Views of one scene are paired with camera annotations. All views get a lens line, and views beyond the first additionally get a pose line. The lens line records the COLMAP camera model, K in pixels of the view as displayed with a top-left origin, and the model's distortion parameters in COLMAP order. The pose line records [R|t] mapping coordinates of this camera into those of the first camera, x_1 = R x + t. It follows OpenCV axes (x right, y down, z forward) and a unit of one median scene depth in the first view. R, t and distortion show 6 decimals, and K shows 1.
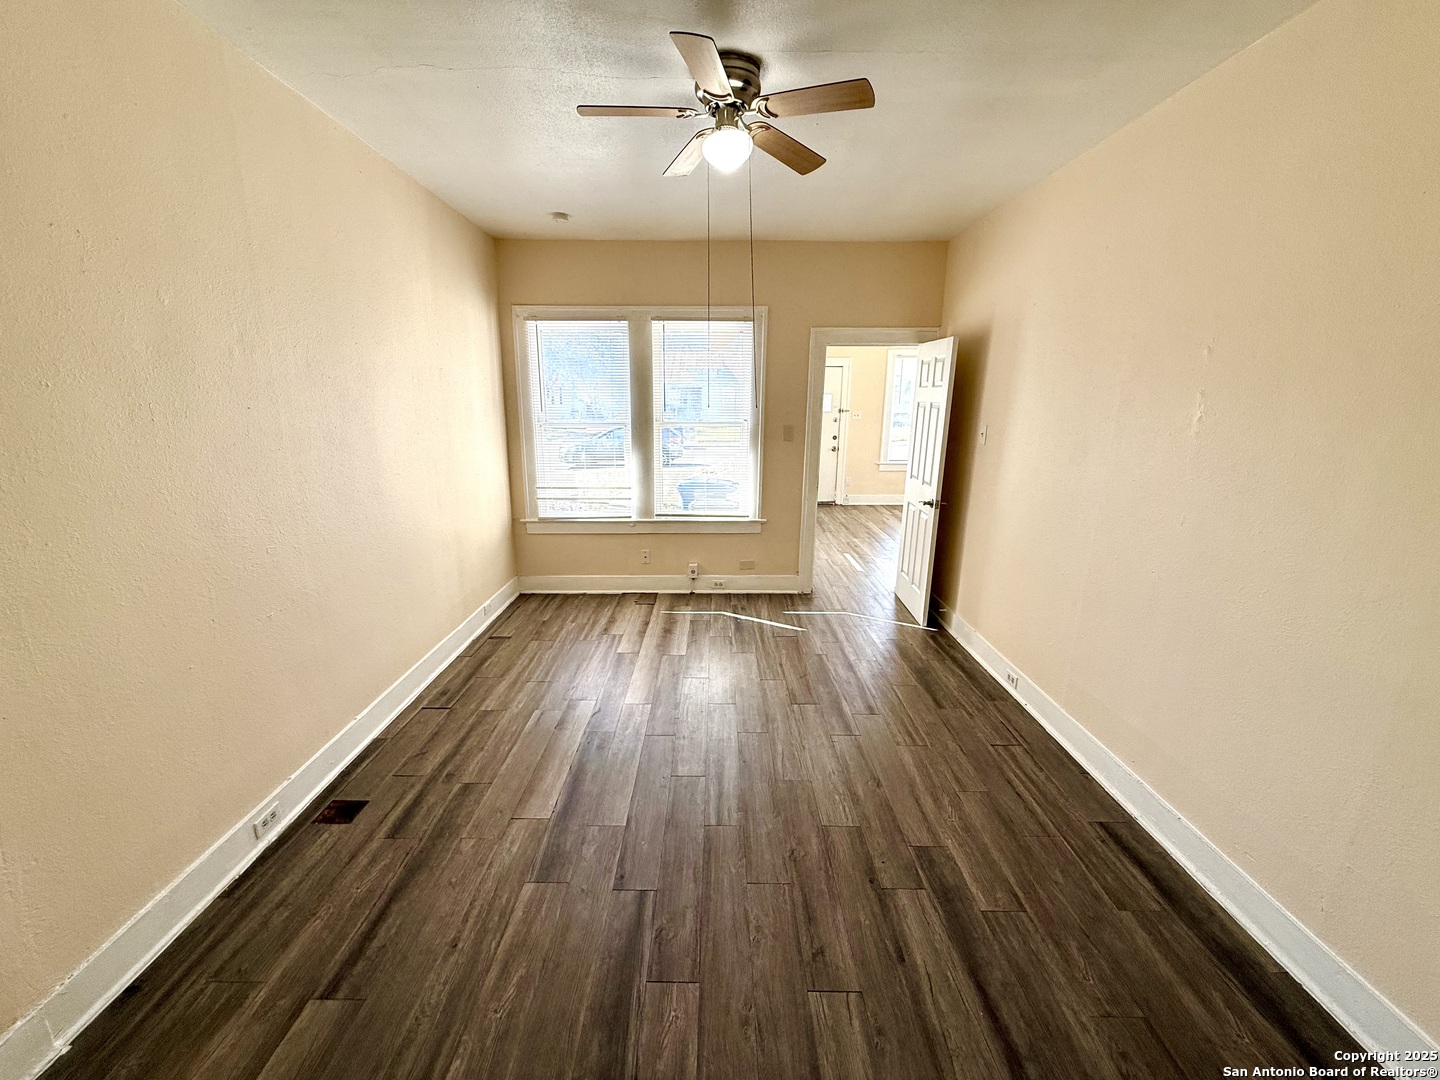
lens RADIAL K [[573.7, 0, 716.7], [0, 573.7, 536.3], [0, 0, 1]] dist [-0.001348, 0.000506]
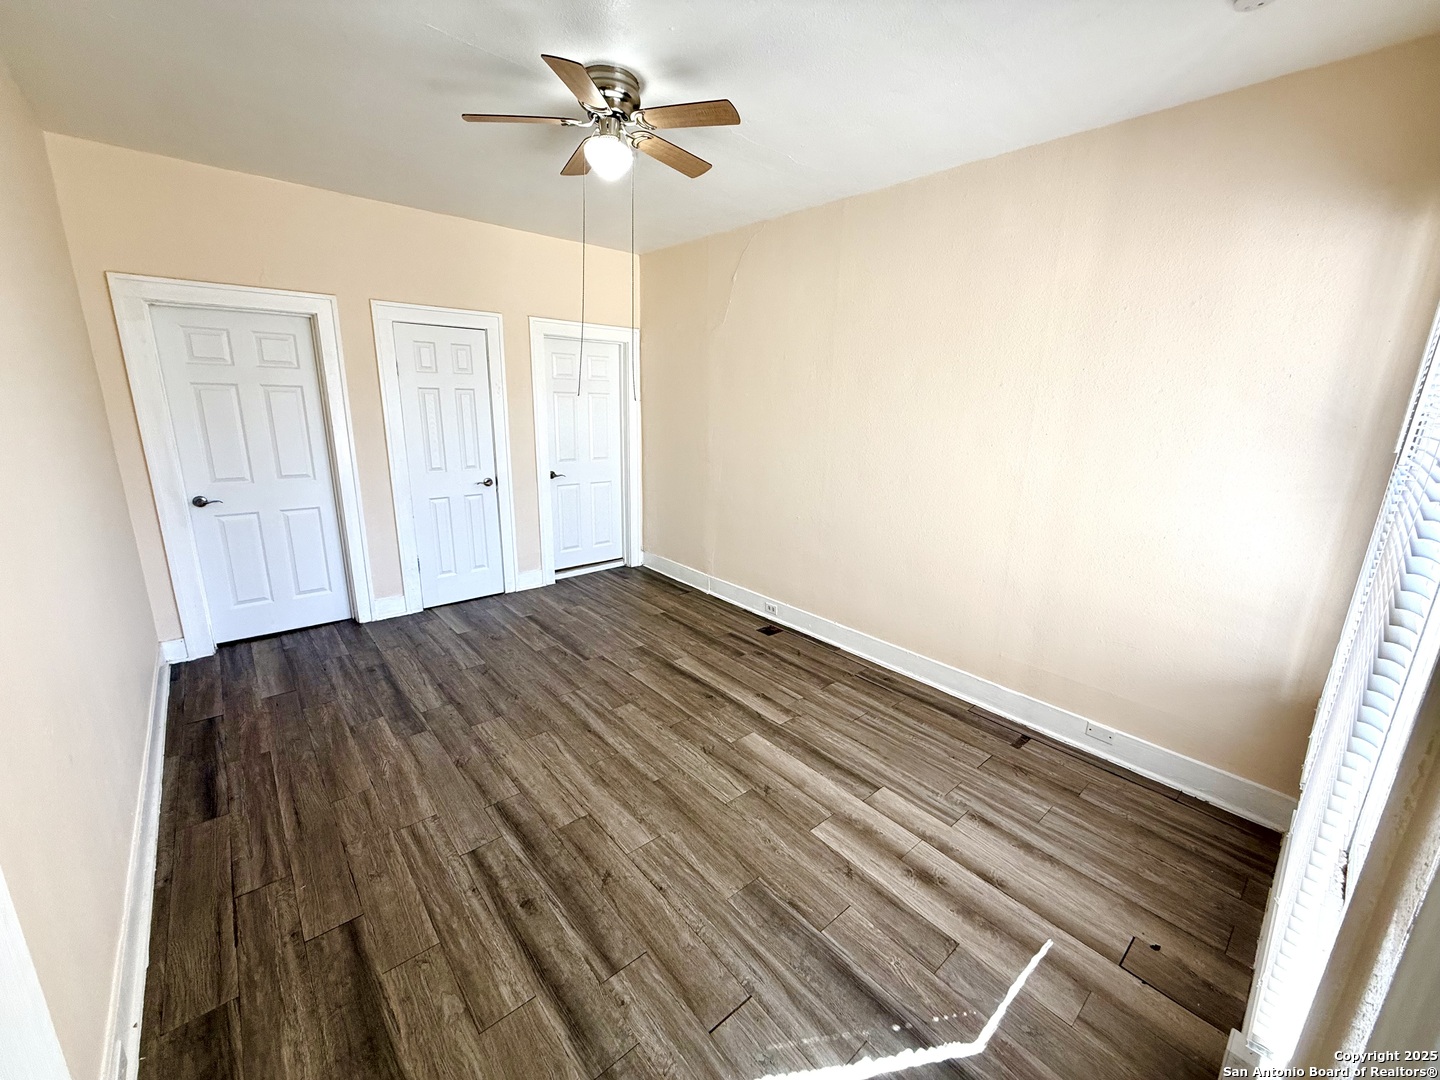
lens RADIAL K [[573.7, 0, 717.9], [0, 573.7, 542.2], [0, 0, 1]] dist [-0.001348, 0.000506]
pose [[-0.755884, 0.128993, -0.641873, 0.538215], [-0.187104, 0.896949, 0.400593, -0.419969], [0.627401, 0.422899, -0.653854, 1.798001]]
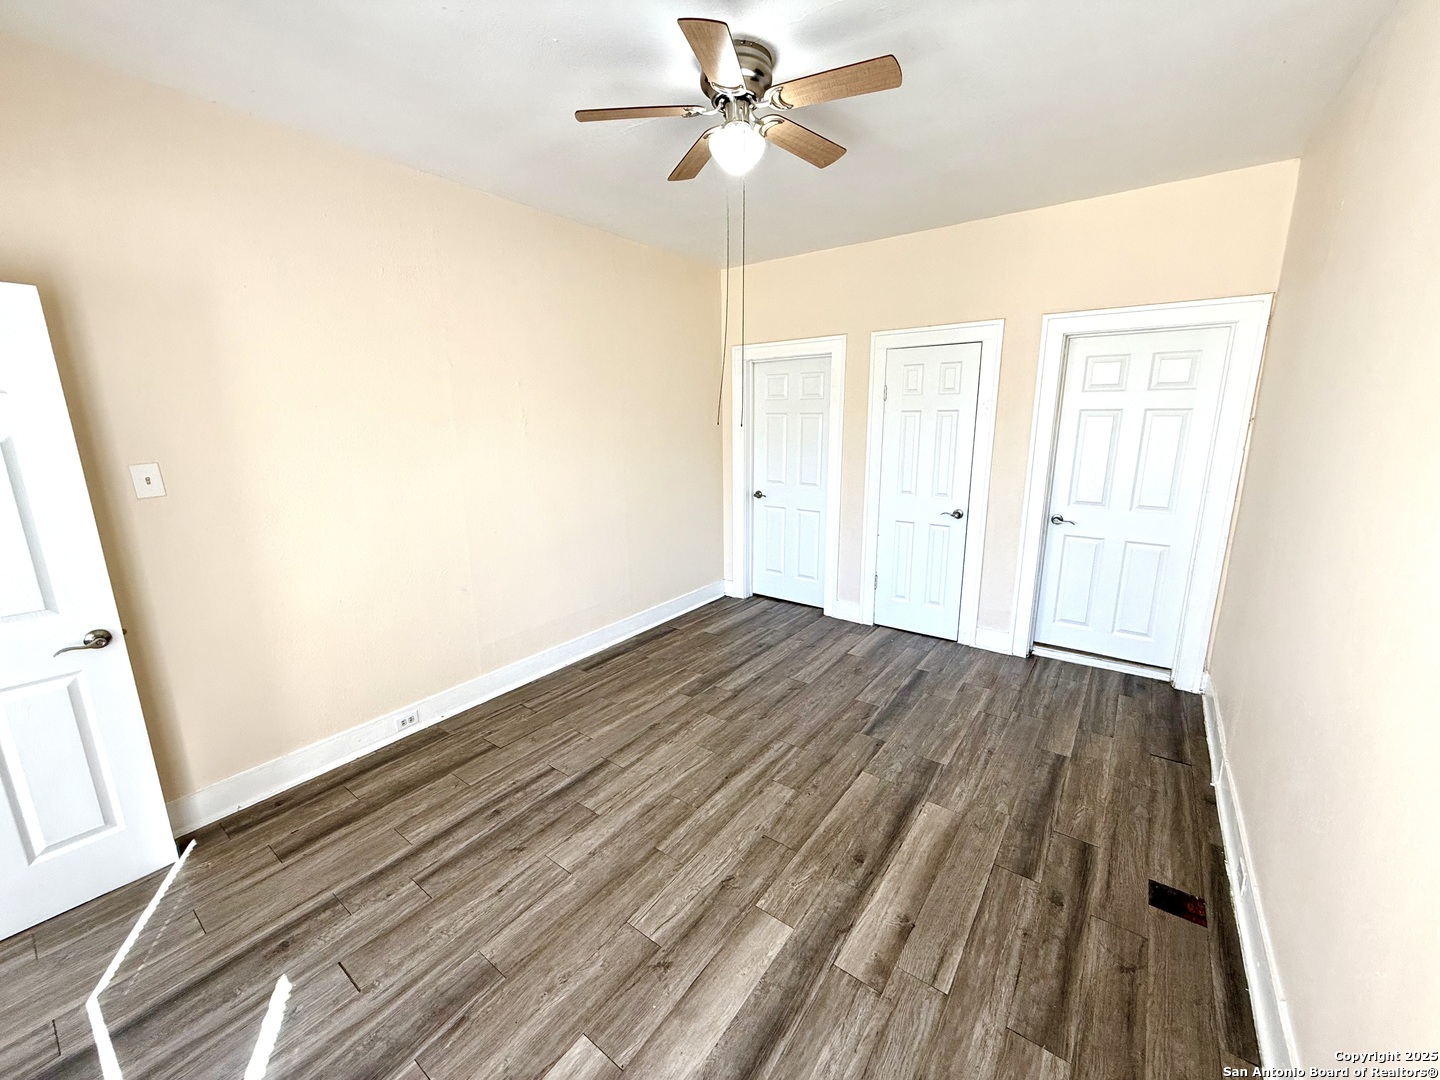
lens RADIAL K [[573.7, 0, 714.4], [0, 573.7, 538.9], [0, 0, 1]] dist [-0.001348, 0.000506]
pose [[-0.800216, -0.133771, 0.584603, -0.487605], [0.142678, 0.904350, 0.402237, -0.407689], [-0.582493, 0.405286, -0.704589, 1.634136]]
